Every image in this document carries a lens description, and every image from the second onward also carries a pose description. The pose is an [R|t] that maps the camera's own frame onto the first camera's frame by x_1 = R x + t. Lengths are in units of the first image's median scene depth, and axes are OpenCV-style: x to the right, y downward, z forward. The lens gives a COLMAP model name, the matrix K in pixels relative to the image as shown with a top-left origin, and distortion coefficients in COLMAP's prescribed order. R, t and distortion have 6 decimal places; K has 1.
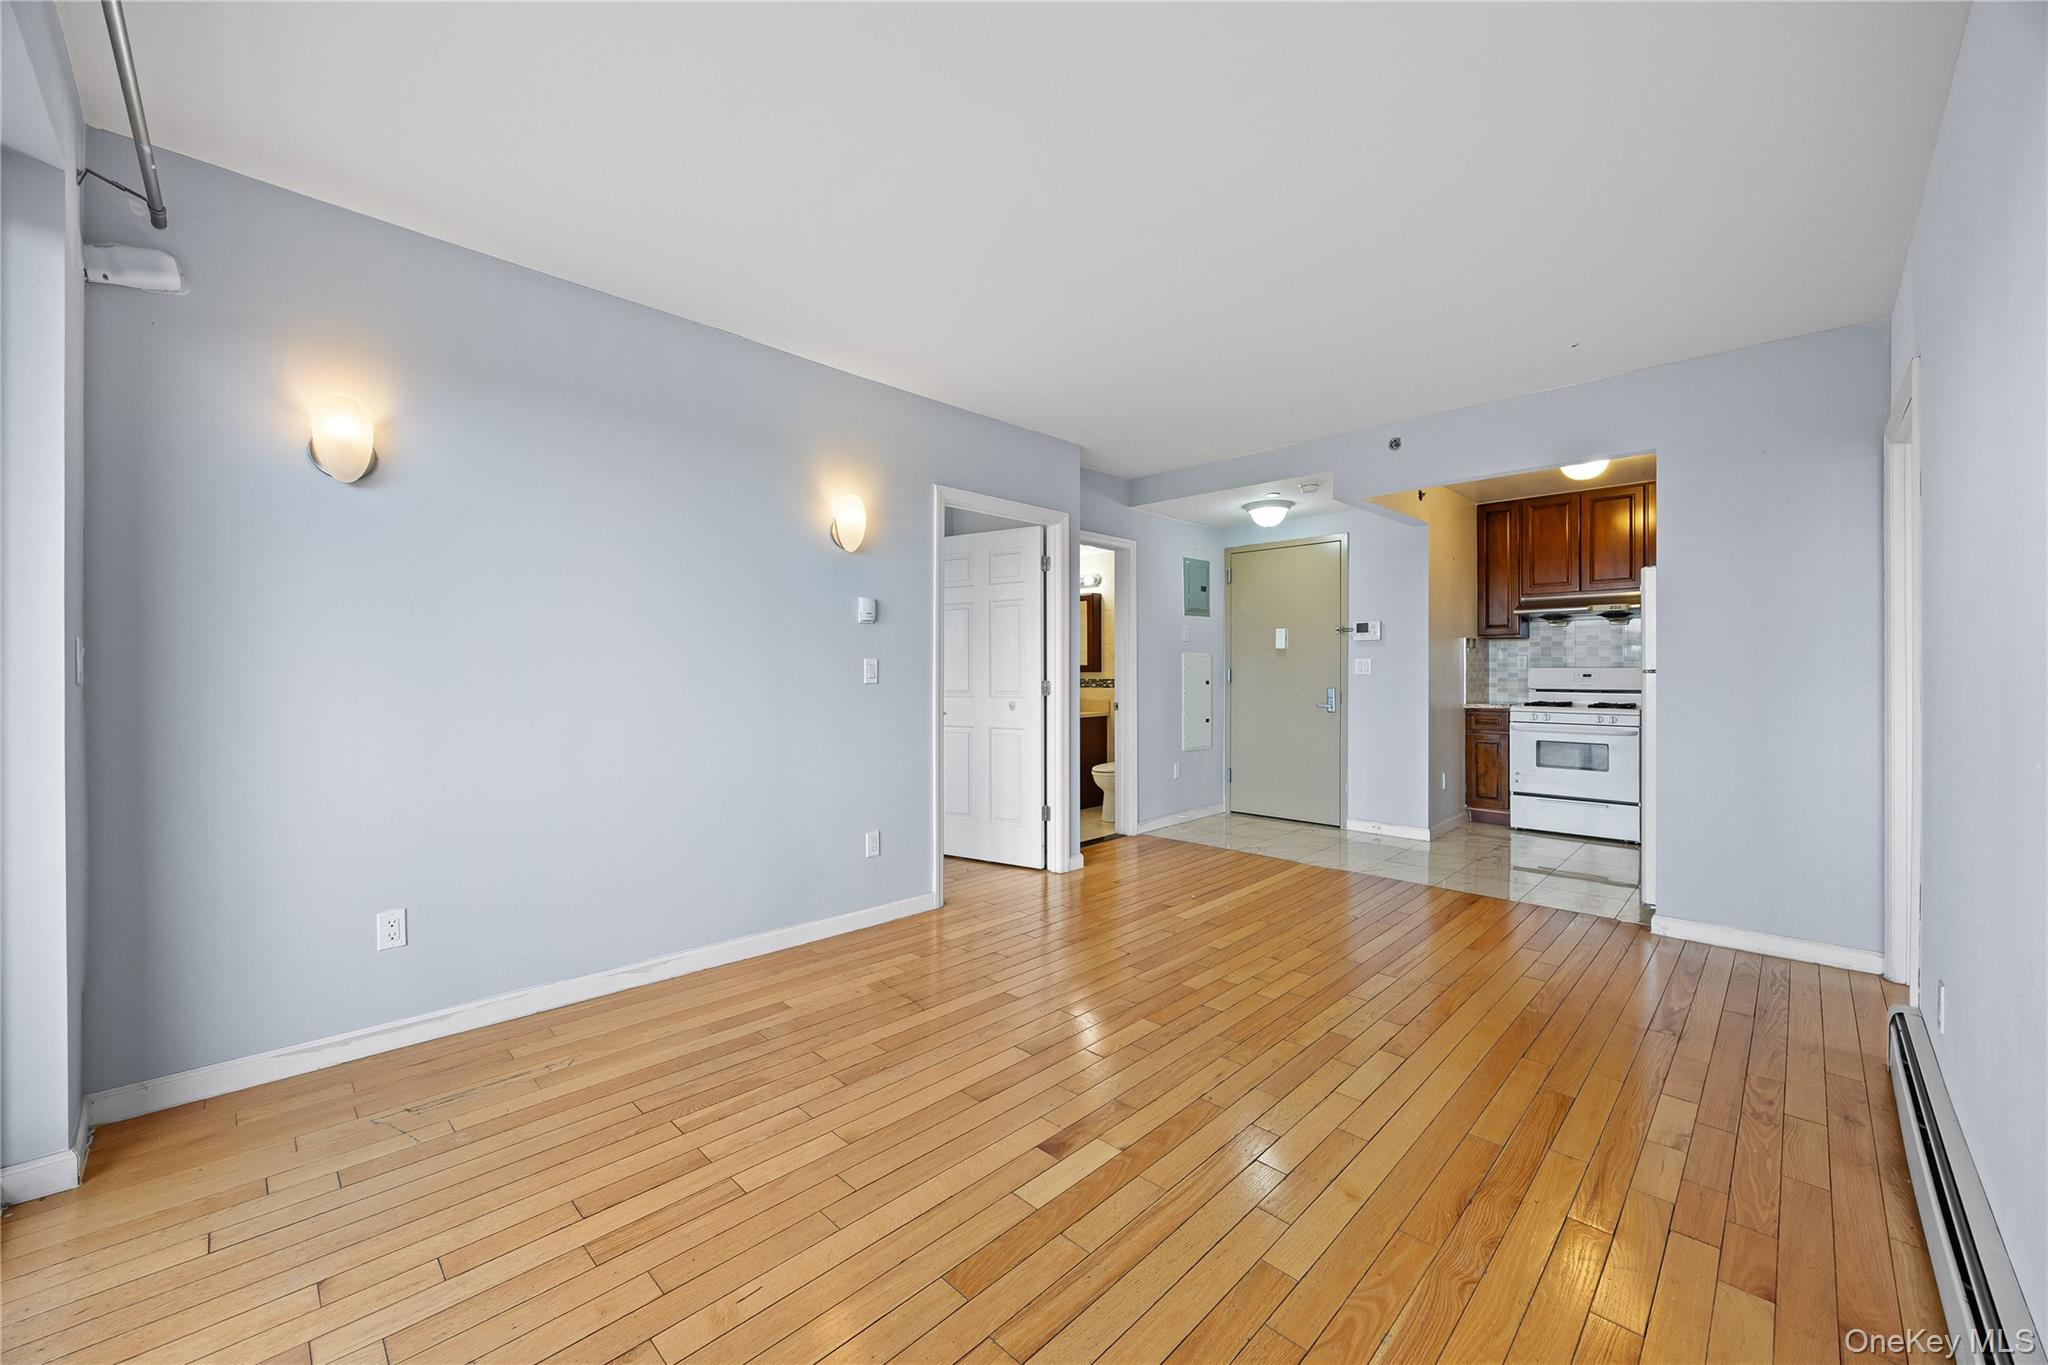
lens RADIAL K [[782.7, 0, 1026.9], [0, 782.7, 670.7], [0, 0, 1]] dist [-0.005263, 0.000301]
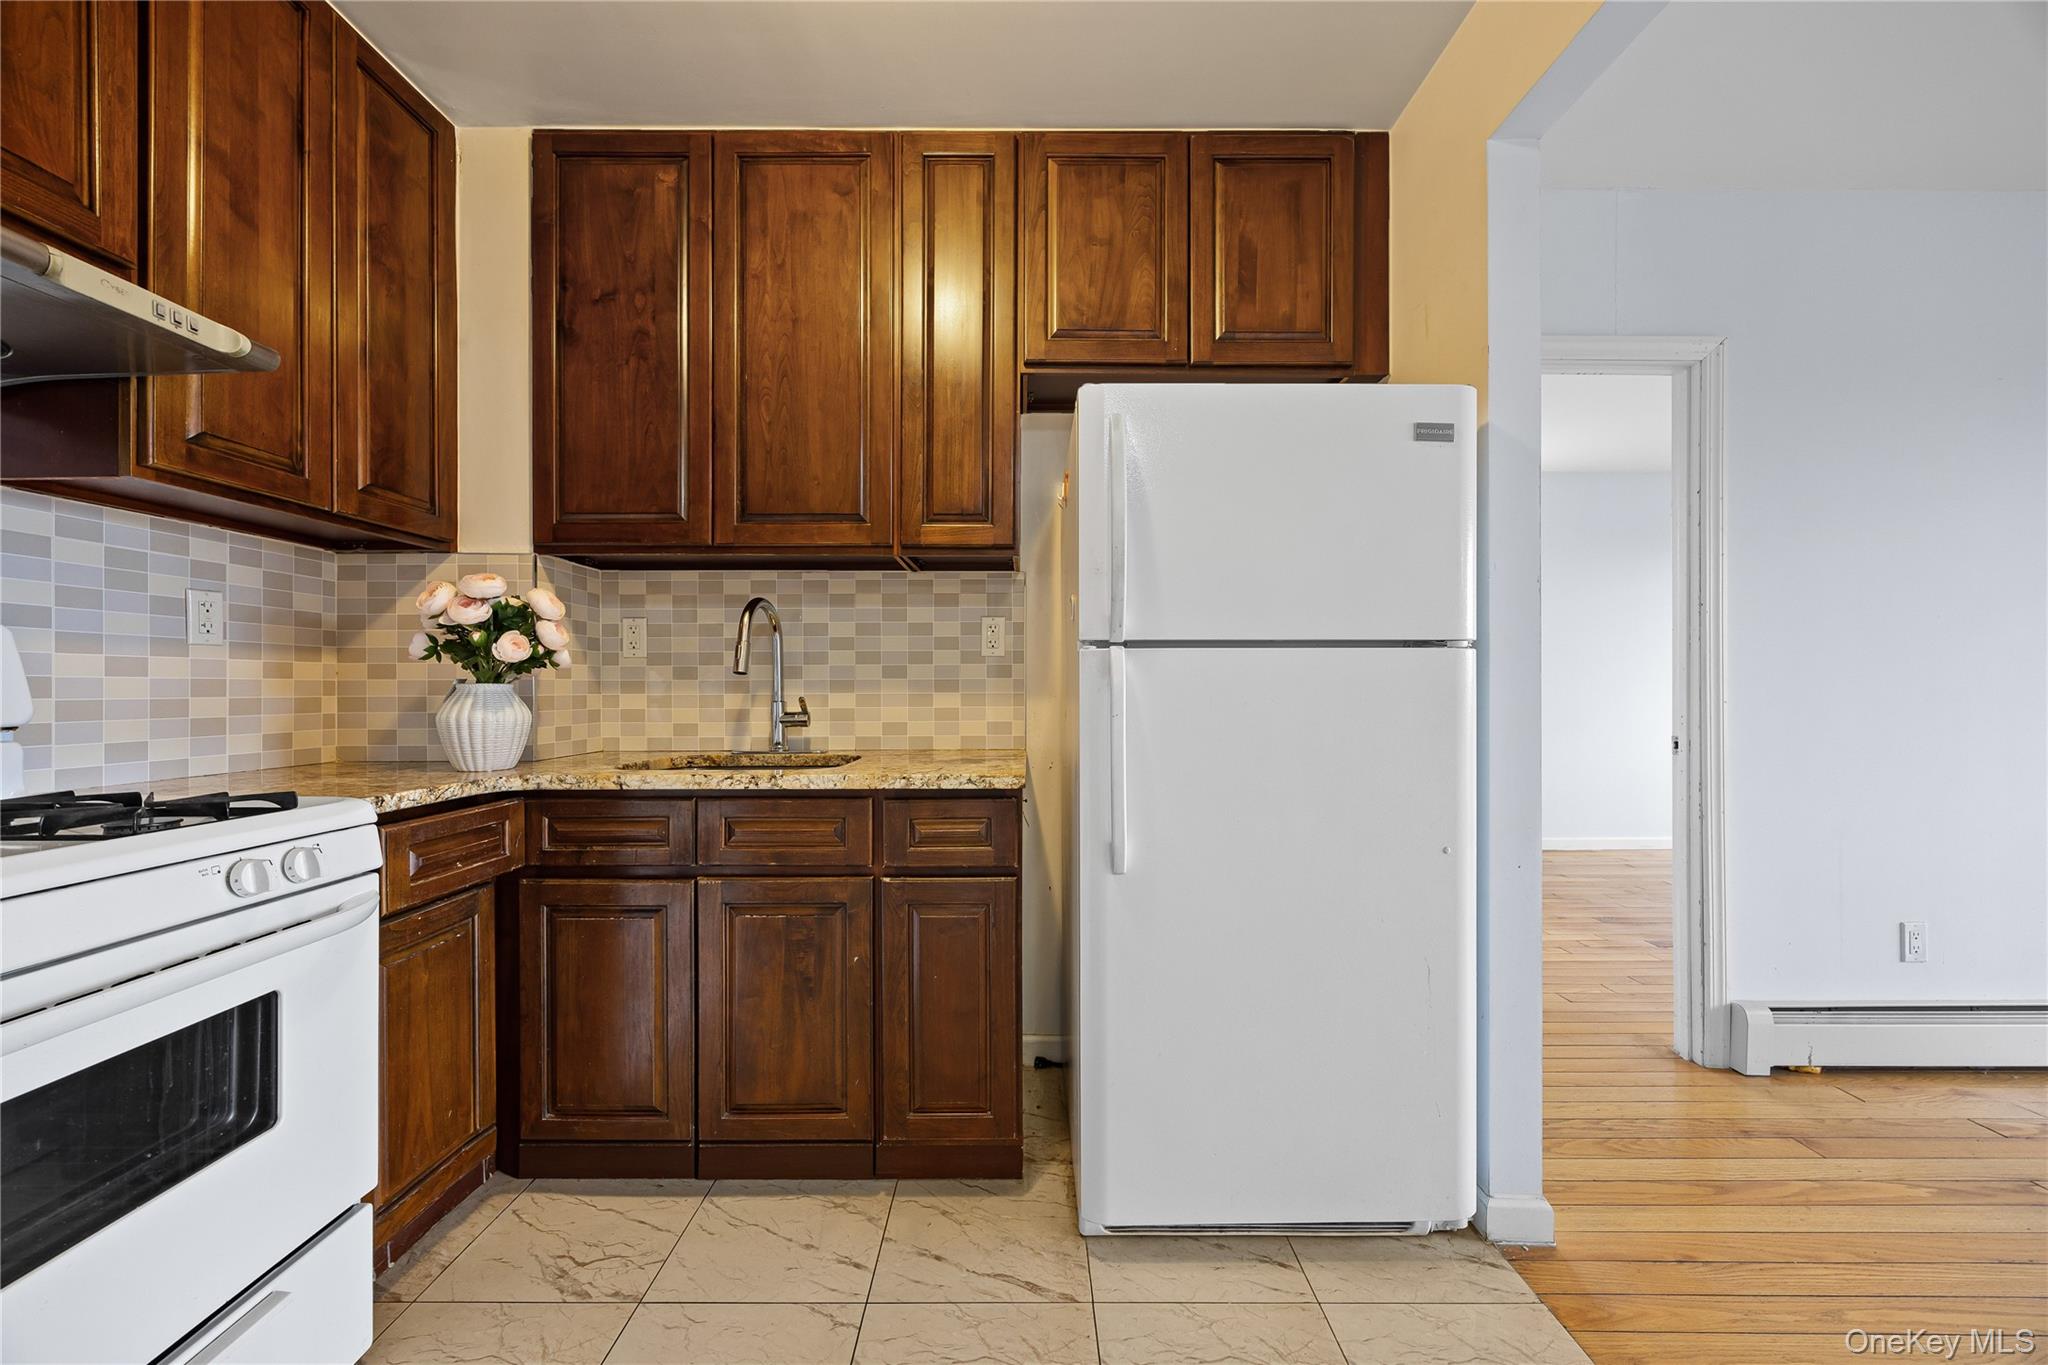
lens RADIAL K [[782.7, 0, 1024.3], [0, 782.7, 688.2], [0, 0, 1]] dist [-0.005263, 0.000301]
pose [[-0.704821, -0.000516, 0.709386, 0.441899], [0.000750, 0.999999, 0.001472, 0.013910], [-0.709385, 0.001570, -0.704819, 0.956585]]
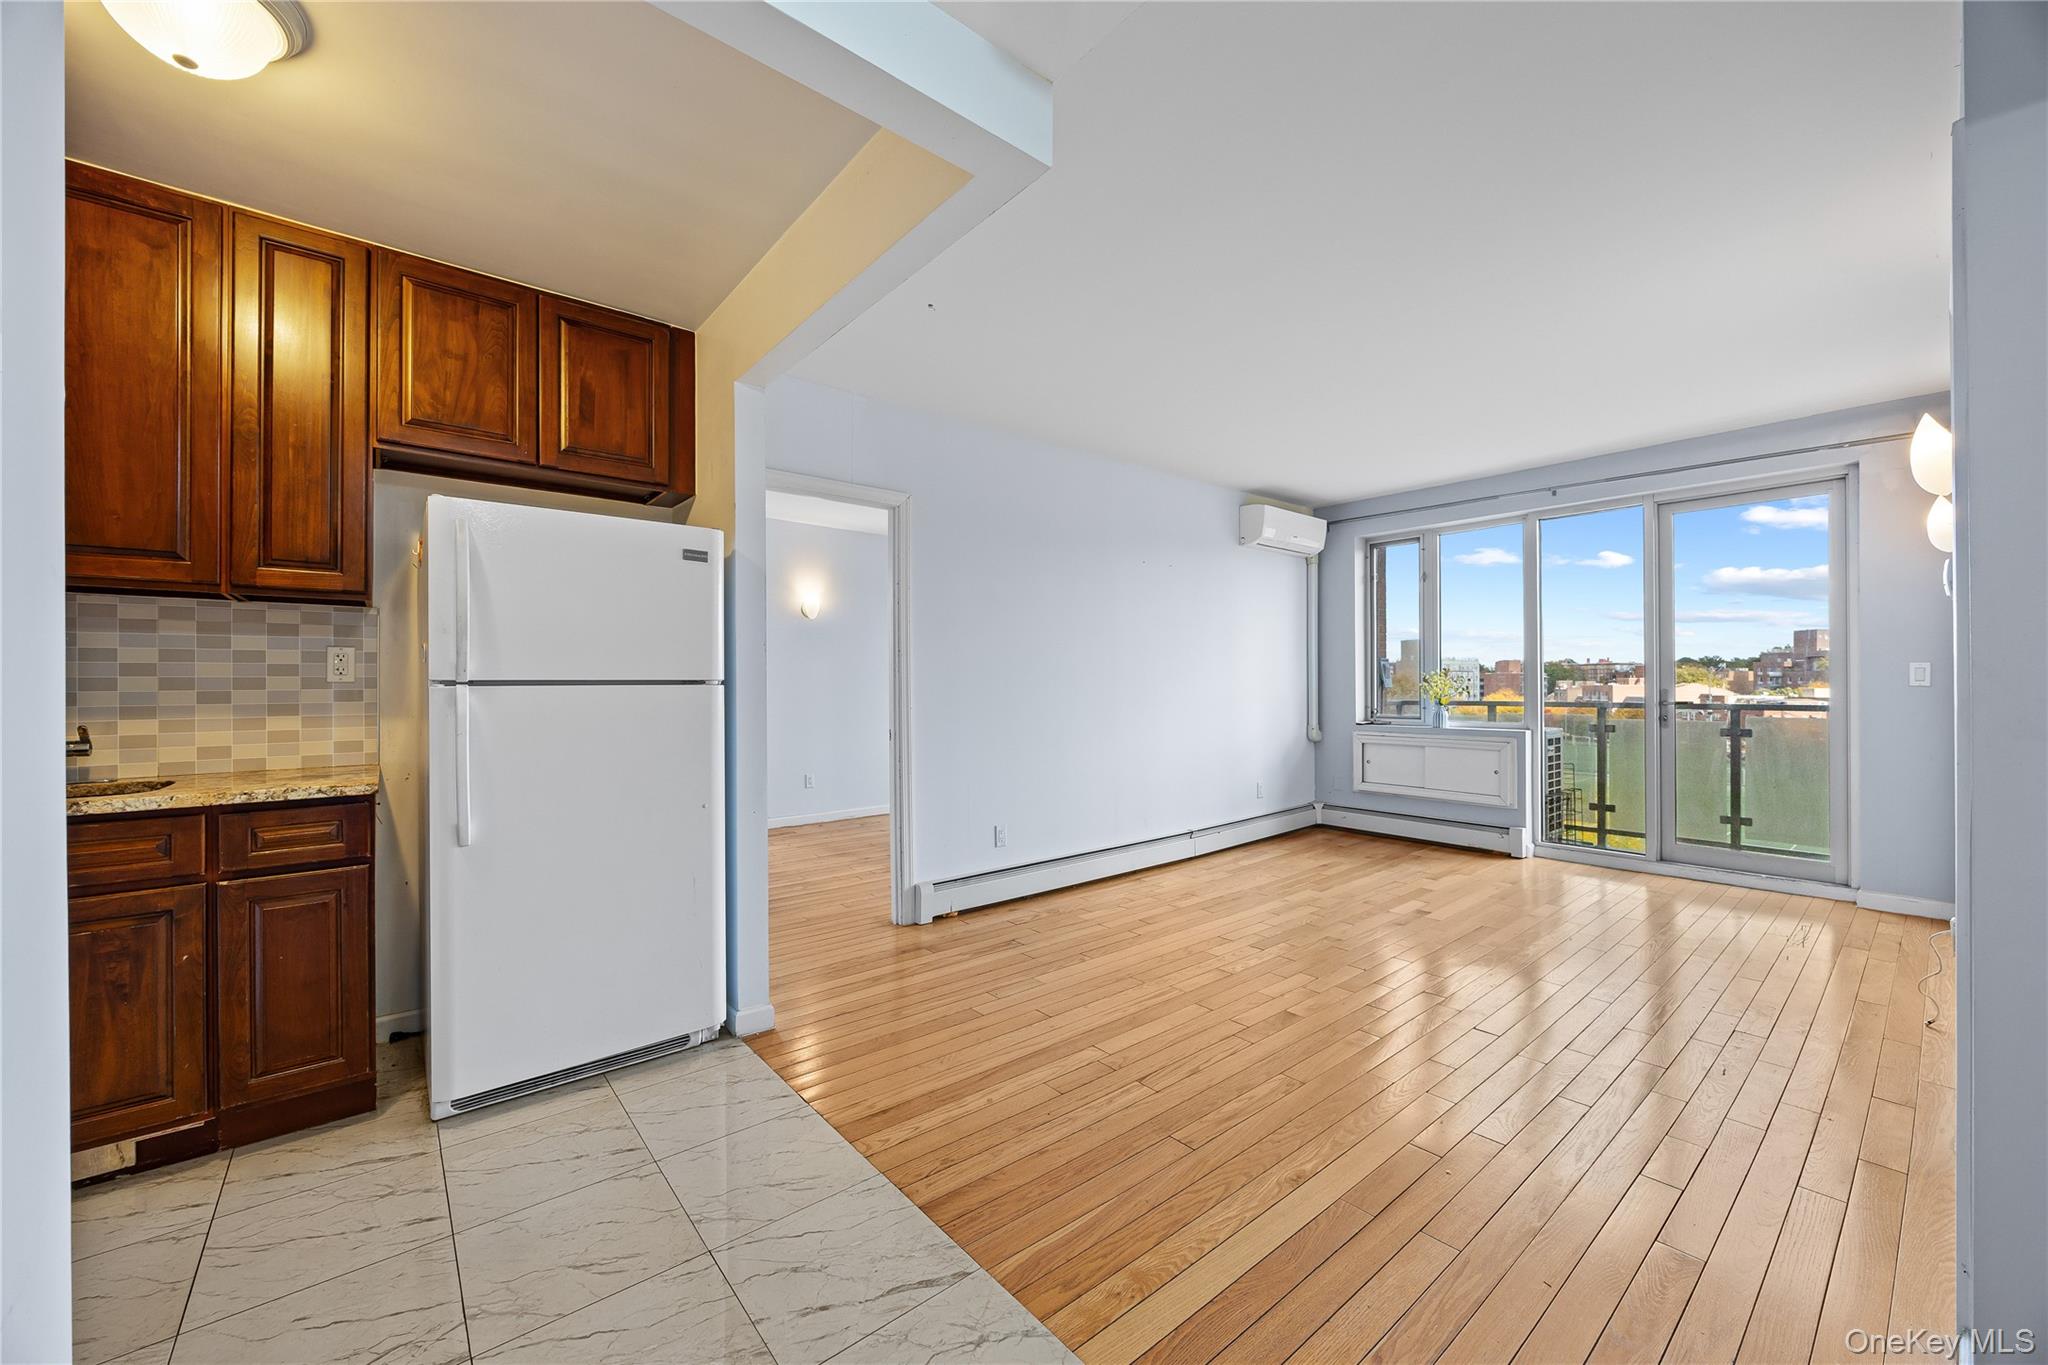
lens RADIAL K [[782.7, 0, 1030.8], [0, 782.7, 681.8], [0, 0, 1]] dist [-0.005263, 0.000301]
pose [[-0.995785, 0.005837, 0.091531, 0.303119], [0.005453, 0.999975, -0.004439, 0.001811], [-0.091555, -0.003921, -0.995792, 1.093755]]
